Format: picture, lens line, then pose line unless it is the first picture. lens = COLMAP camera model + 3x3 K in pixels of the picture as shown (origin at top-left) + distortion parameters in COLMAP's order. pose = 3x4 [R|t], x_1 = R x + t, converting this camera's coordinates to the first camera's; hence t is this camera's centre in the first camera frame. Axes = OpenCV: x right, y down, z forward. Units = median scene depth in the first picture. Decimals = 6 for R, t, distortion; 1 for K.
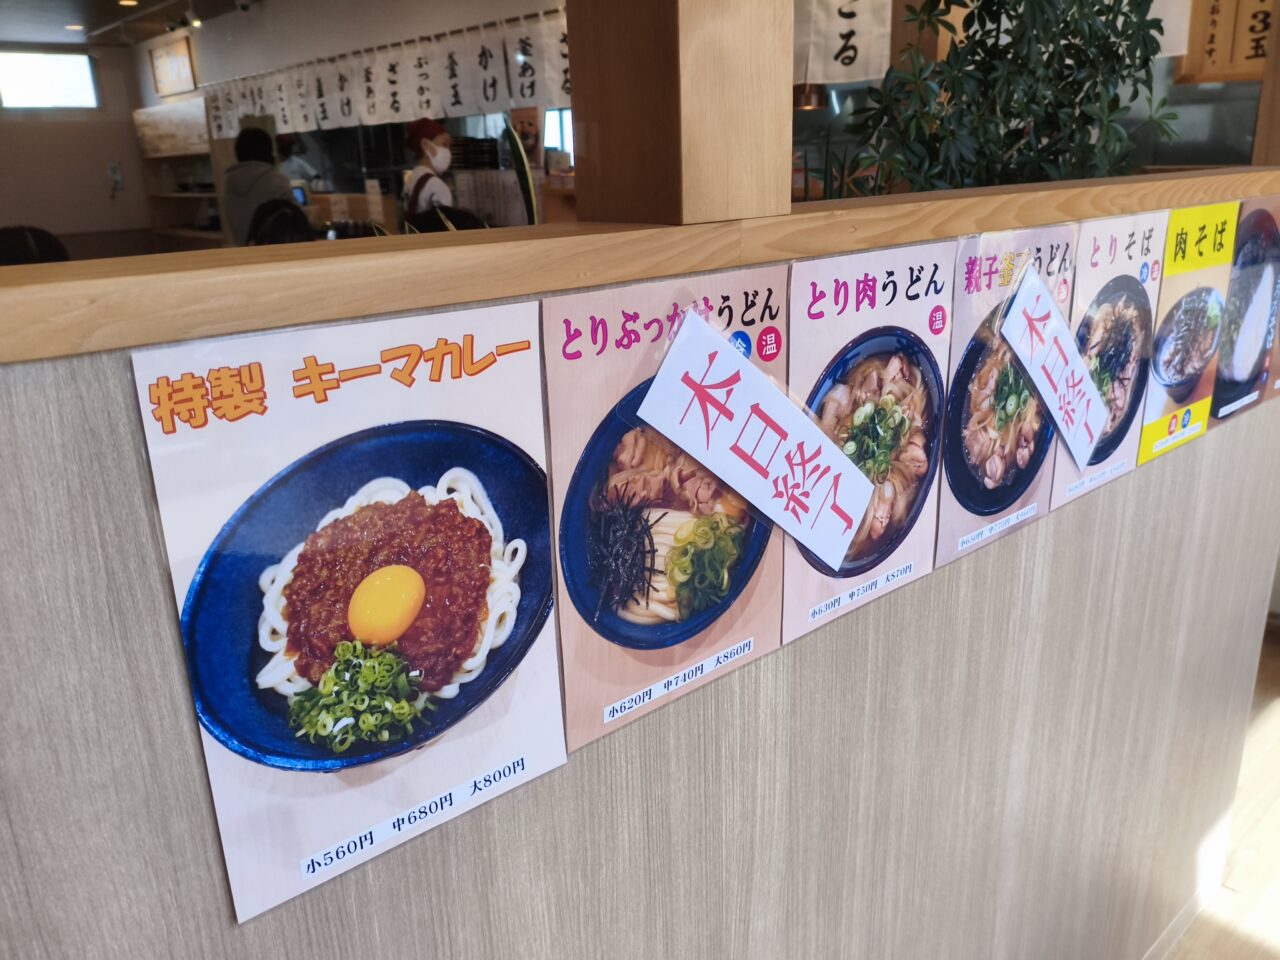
lens RADIAL K [[978.3, 0, 641.6], [0, 978.3, 477.6], [0, 0, 1]] dist [0.009809, 0.000788]
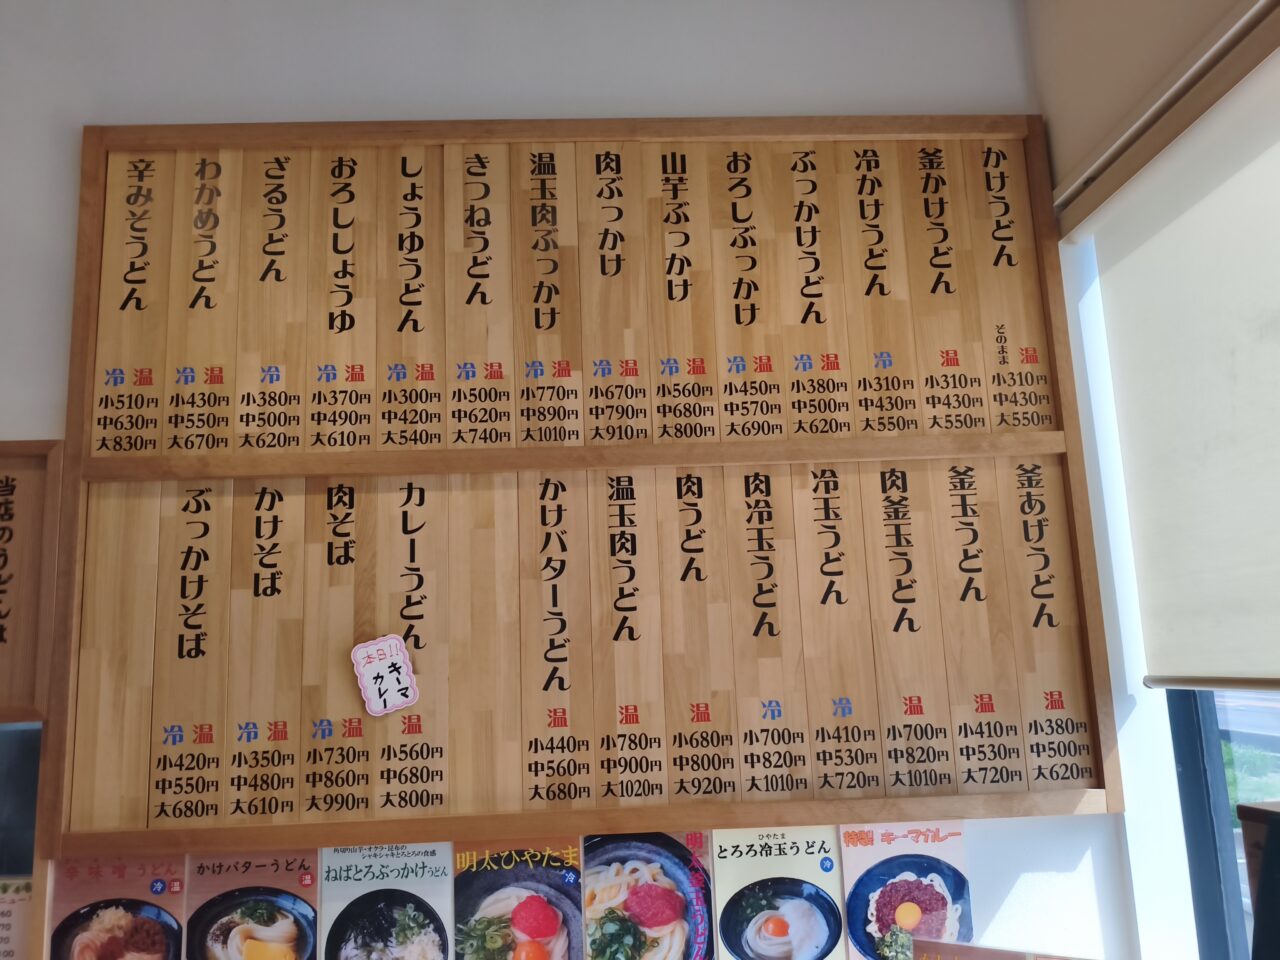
lens RADIAL K [[978.3, 0, 640.6], [0, 978.3, 480.7], [0, 0, 1]] dist [0.009809, 0.000788]
pose [[0.769793, -0.118897, -0.627122, 1.254791], [-0.172301, 0.907318, -0.383519, 0.225349], [0.614598, 0.403284, 0.677961, -2.288472]]
